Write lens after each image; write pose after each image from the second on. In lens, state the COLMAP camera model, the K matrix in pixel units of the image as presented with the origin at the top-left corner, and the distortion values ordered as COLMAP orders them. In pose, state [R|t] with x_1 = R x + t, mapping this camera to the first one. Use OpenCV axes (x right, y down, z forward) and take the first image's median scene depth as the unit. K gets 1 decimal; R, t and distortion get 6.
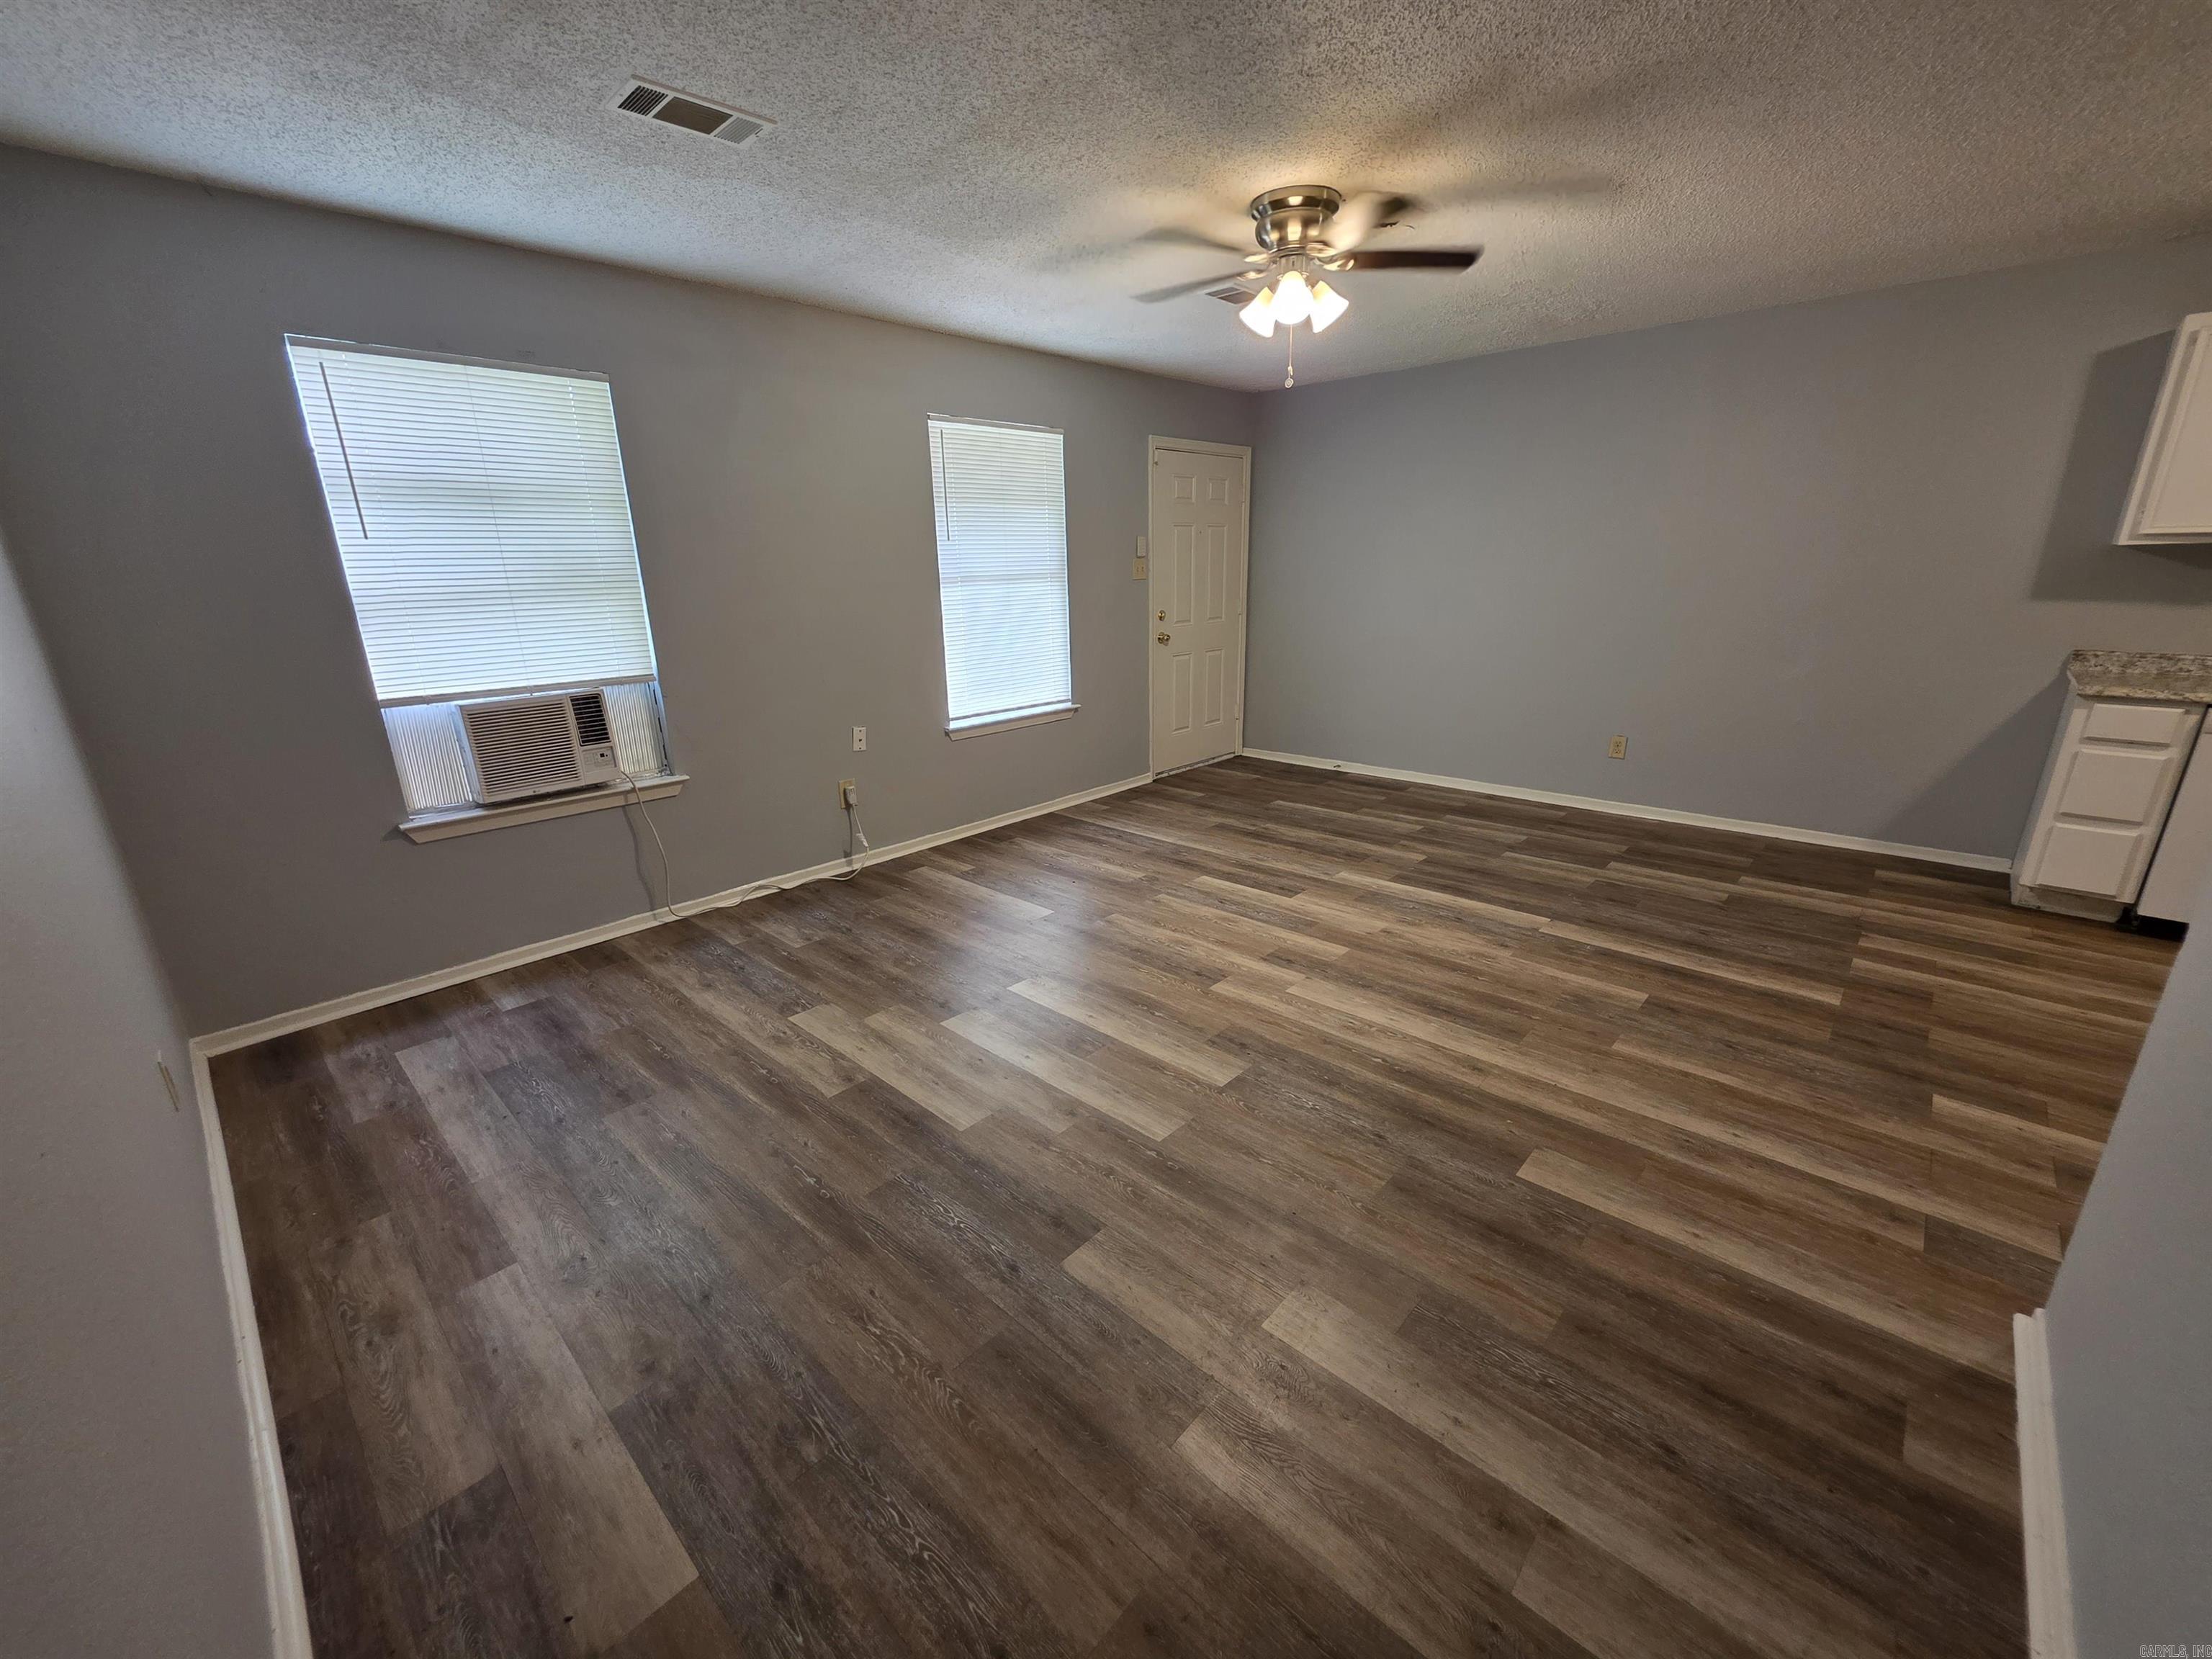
lens RADIAL K [[869.1, 0, 1102.2], [0, 869.1, 830.5], [0, 0, 1]] dist [0.003032, -0.000078]
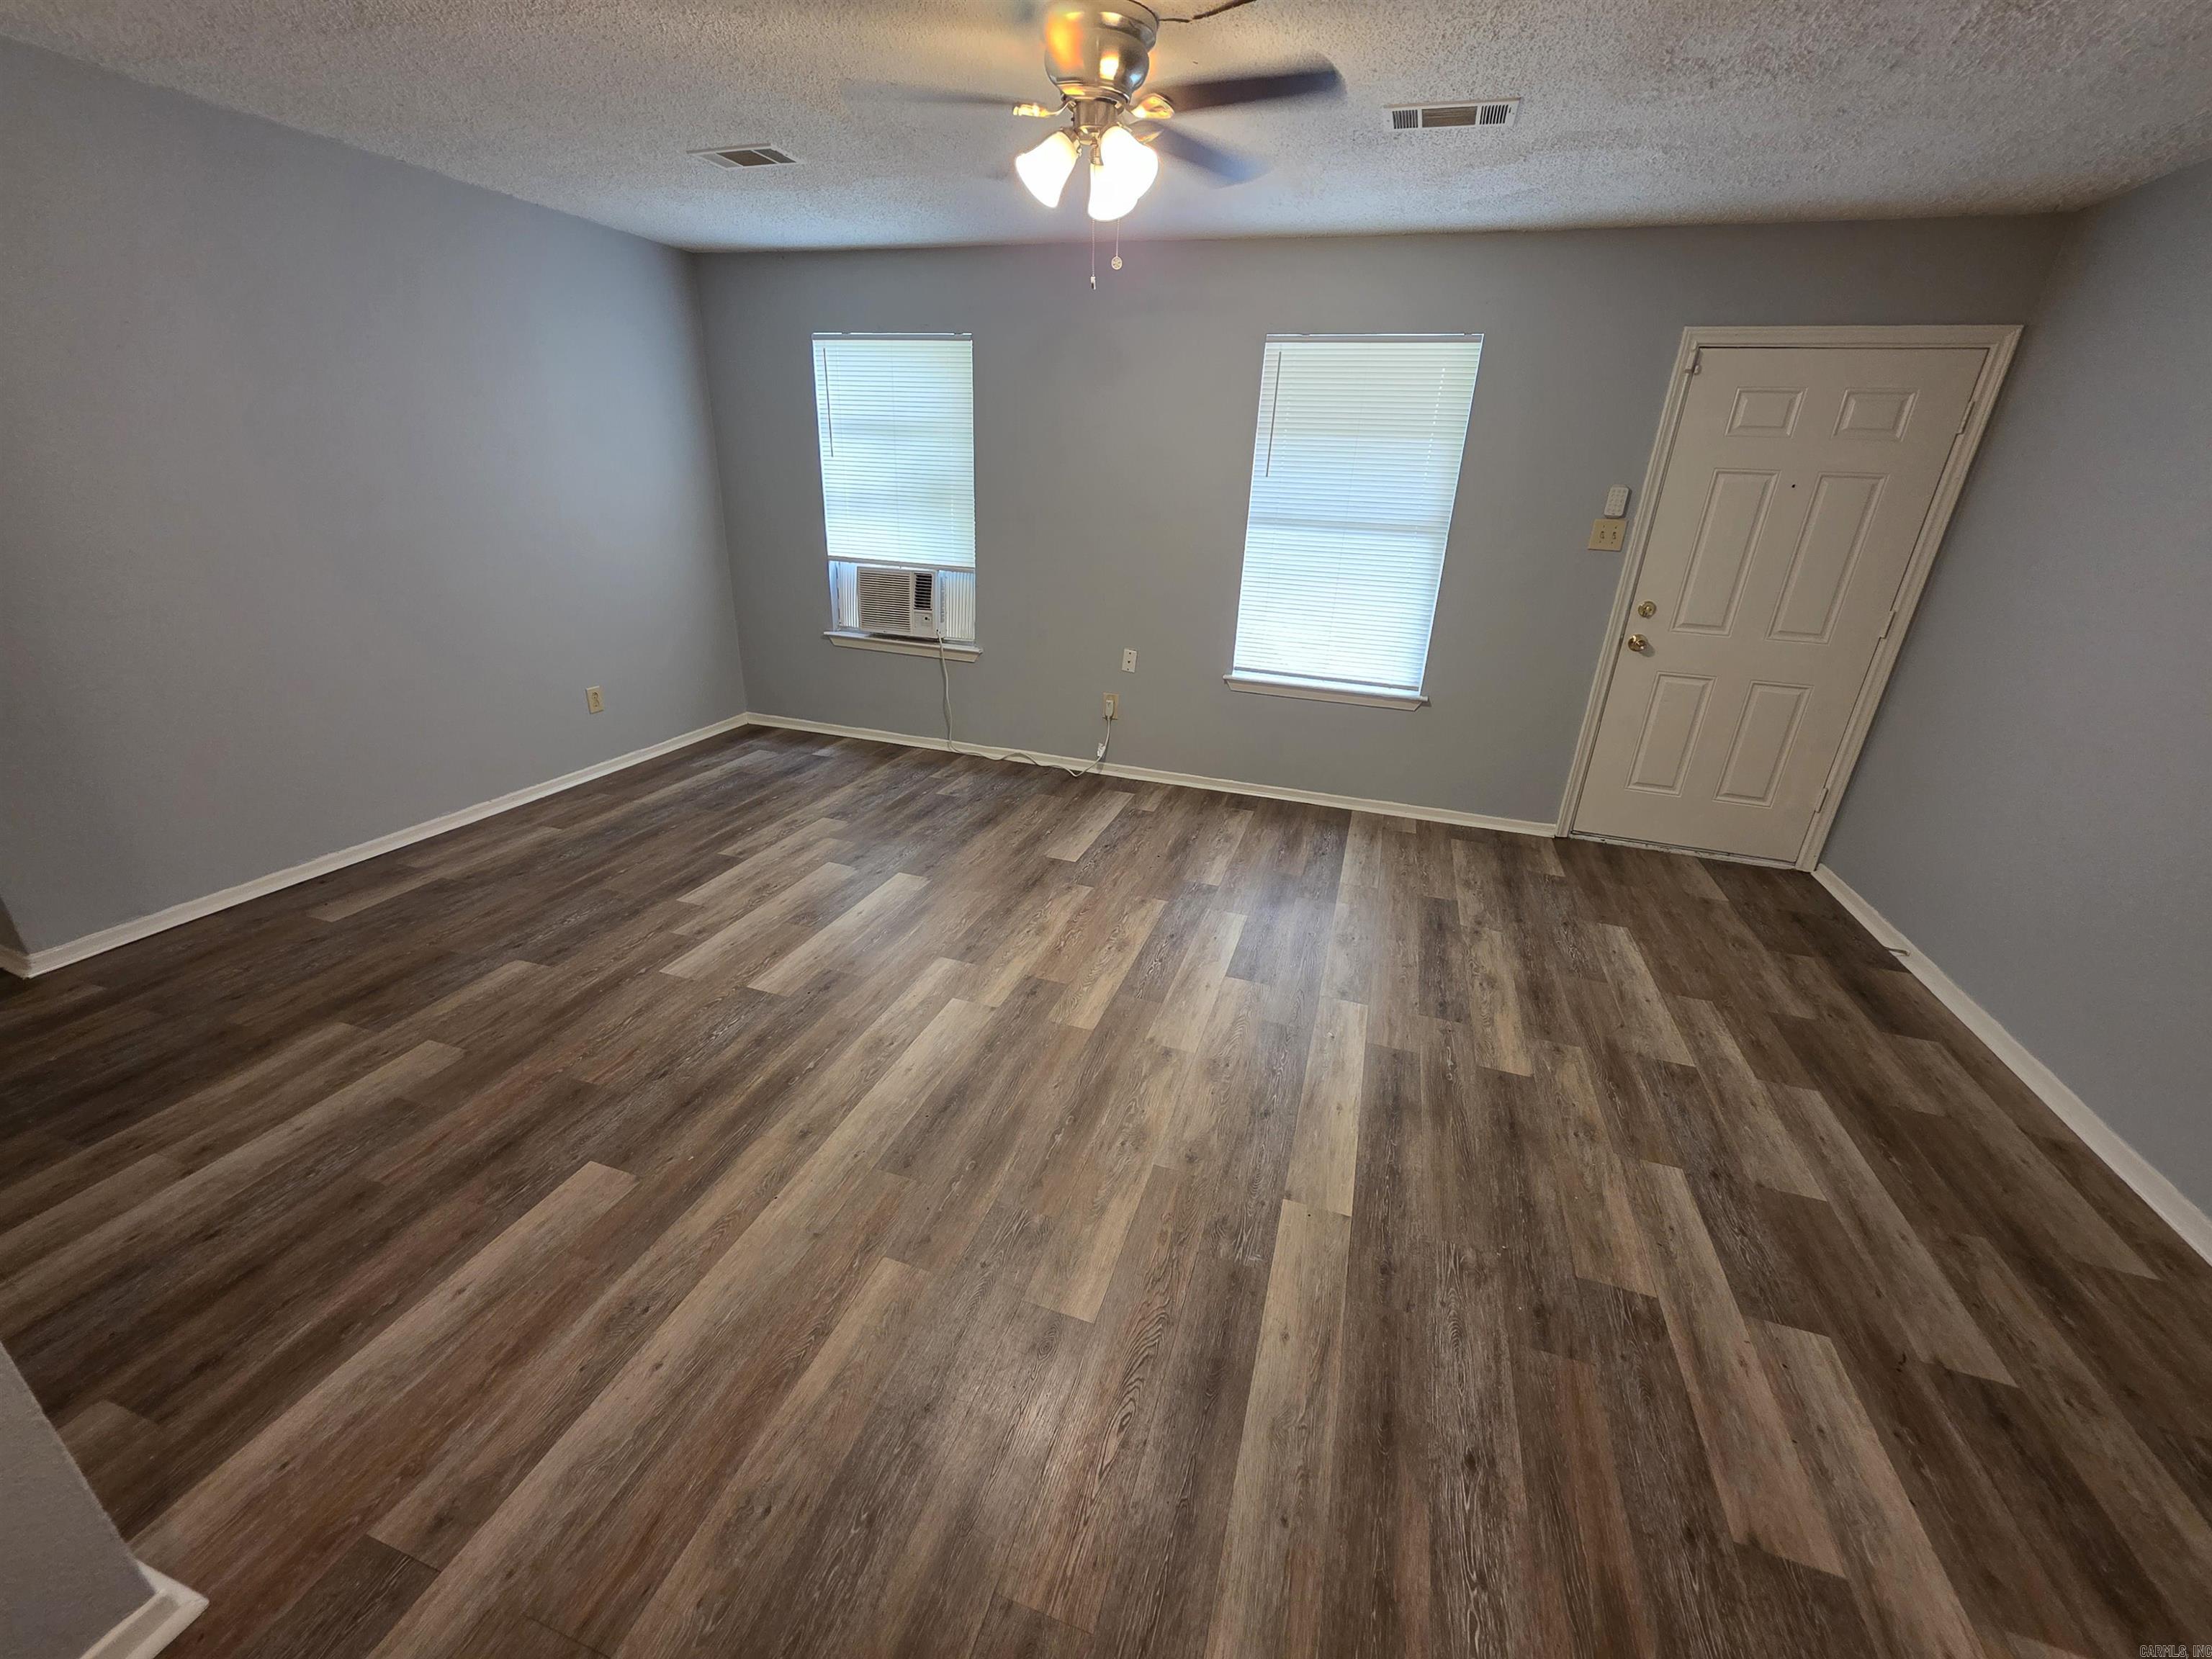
lens RADIAL K [[869.1, 0, 1102.2], [0, 869.1, 830.5], [0, 0, 1]] dist [0.003032, -0.000078]
pose [[0.439421, 0.379585, -0.814140, 0.838684], [-0.315039, 0.913886, 0.256053, -0.225444], [0.841225, 0.143971, 0.521164, 0.560641]]
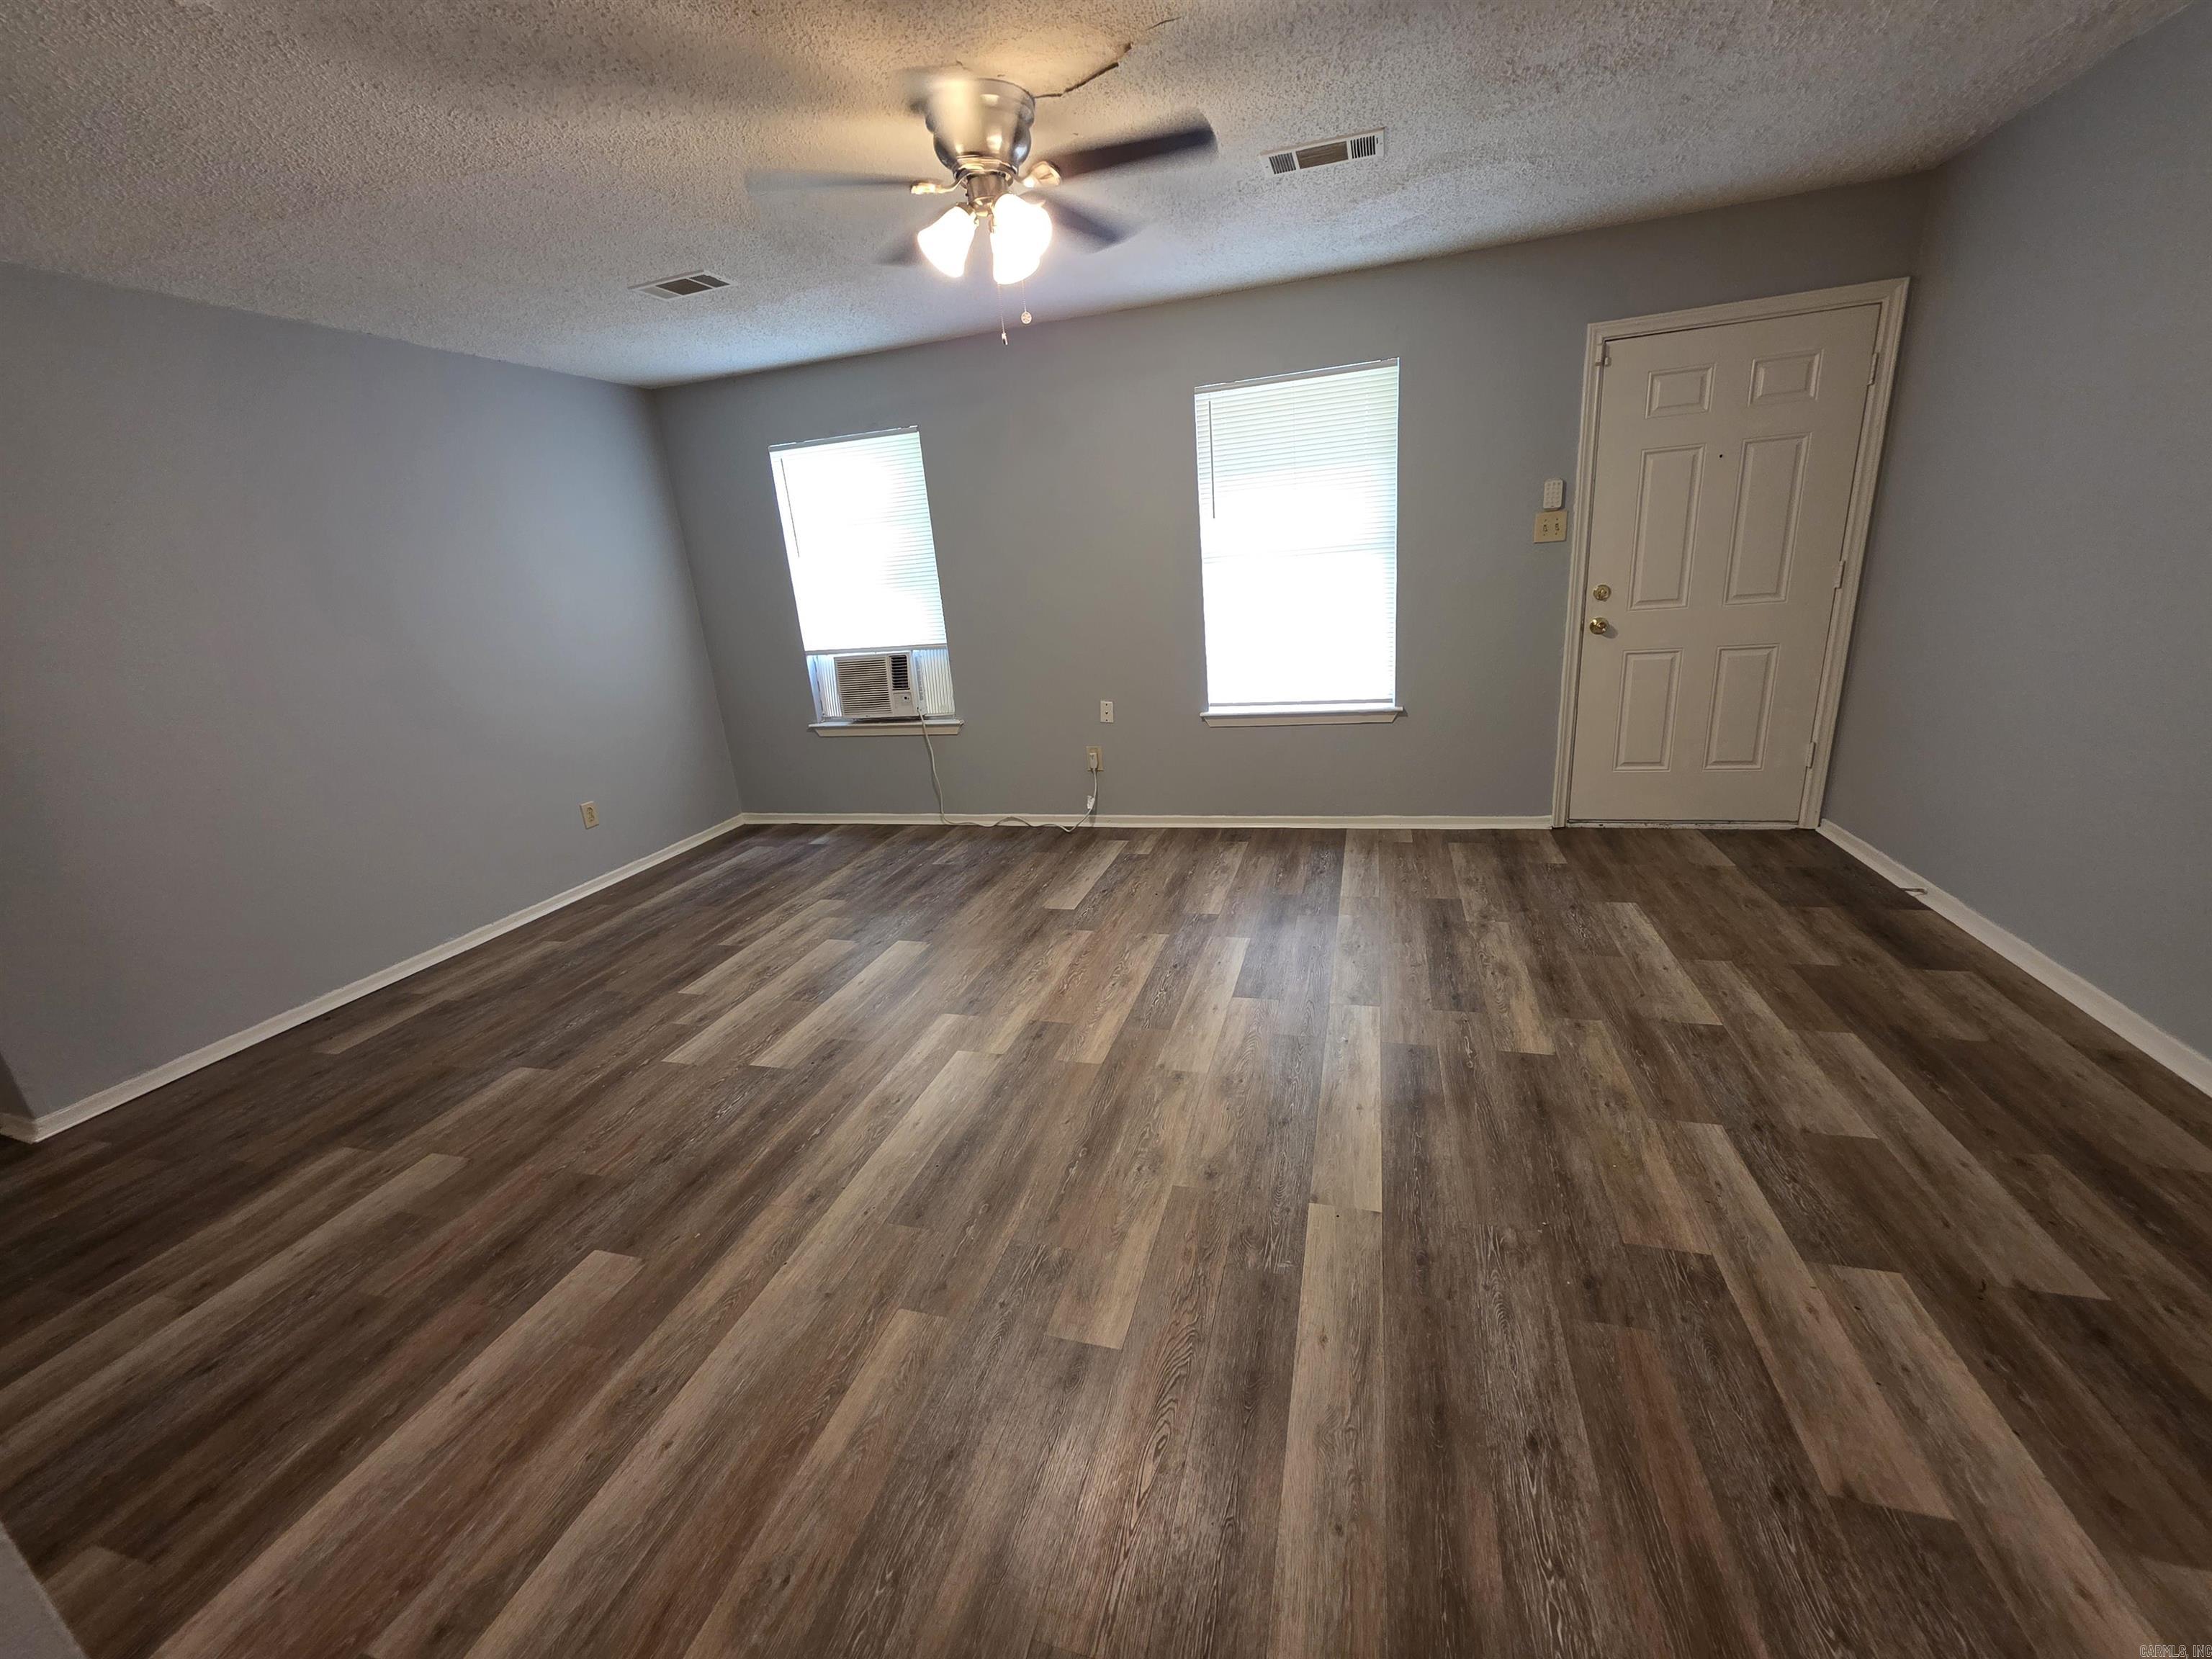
lens RADIAL K [[869.1, 0, 1102.2], [0, 869.1, 830.5], [0, 0, 1]] dist [0.003032, -0.000078]
pose [[0.465811, 0.248122, -0.849385, 0.865127], [-0.193983, 0.965167, 0.175562, -0.192311], [0.863360, 0.082988, 0.497717, 0.588759]]
